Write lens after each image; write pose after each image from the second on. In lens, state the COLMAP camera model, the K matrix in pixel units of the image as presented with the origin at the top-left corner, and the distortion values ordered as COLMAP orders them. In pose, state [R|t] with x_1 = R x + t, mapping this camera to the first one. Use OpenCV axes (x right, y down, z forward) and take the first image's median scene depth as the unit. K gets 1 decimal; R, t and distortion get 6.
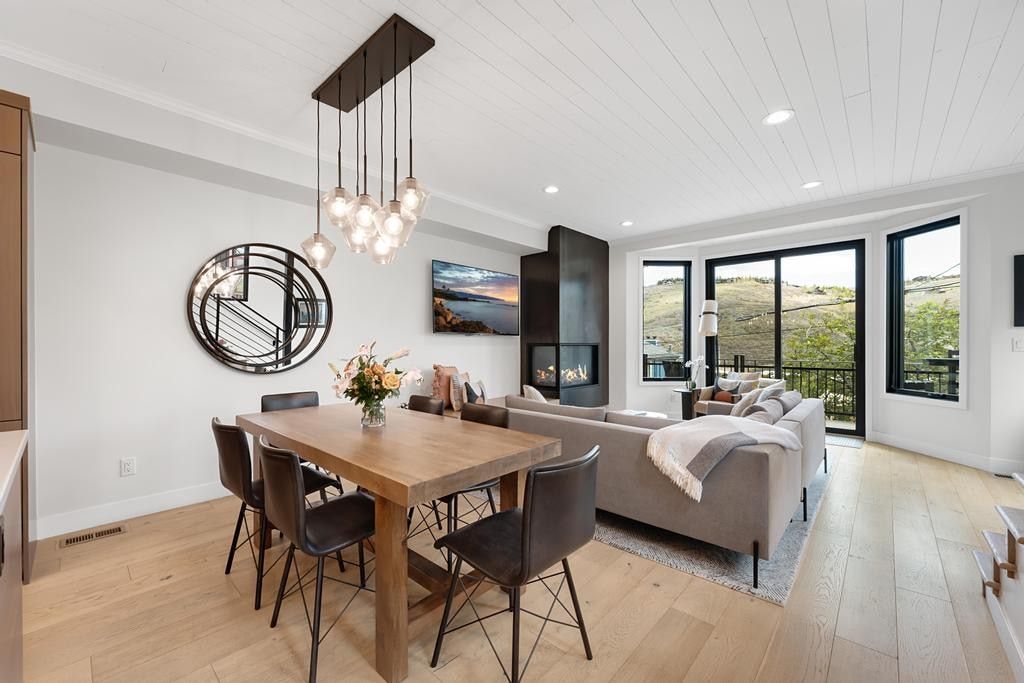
lens RADIAL K [[419.8, 0, 504.6], [0, 419.8, 341.9], [0, 0, 1]] dist [-0.004417, 0.000289]
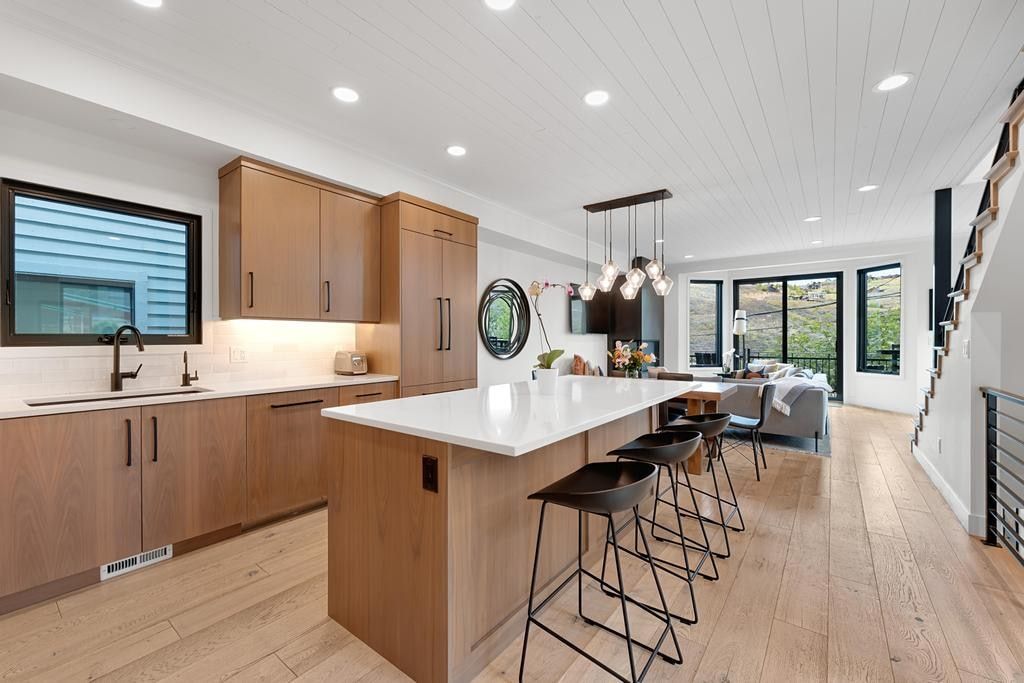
lens RADIAL K [[419.8, 0, 513.9], [0, 419.8, 340.4], [0, 0, 1]] dist [-0.004417, 0.000289]
pose [[0.996203, -0.000234, 0.087063, -0.478183], [-0.000530, 0.999962, 0.008753, -0.008541], [-0.087061, -0.008766, 0.996164, -0.427512]]
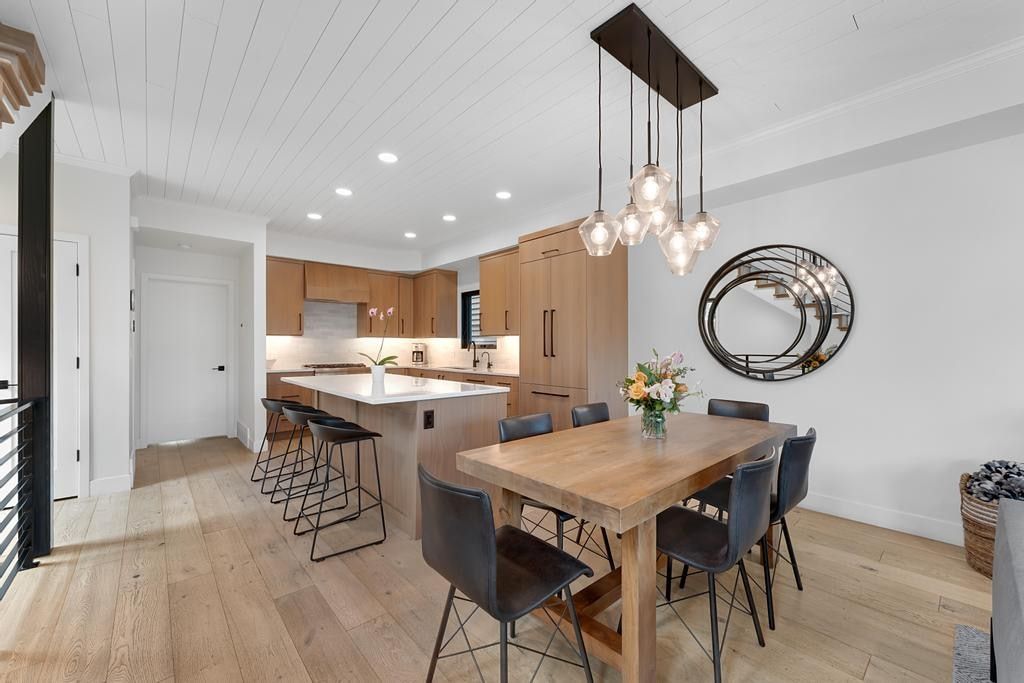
lens RADIAL K [[419.8, 0, 512.7], [0, 419.8, 345.2], [0, 0, 1]] dist [-0.004417, 0.000289]
pose [[-0.123442, -0.002014, -0.992350, 0.334351], [0.005741, 0.999980, -0.002744, -0.005364], [0.992335, -0.006036, -0.123428, 0.392744]]
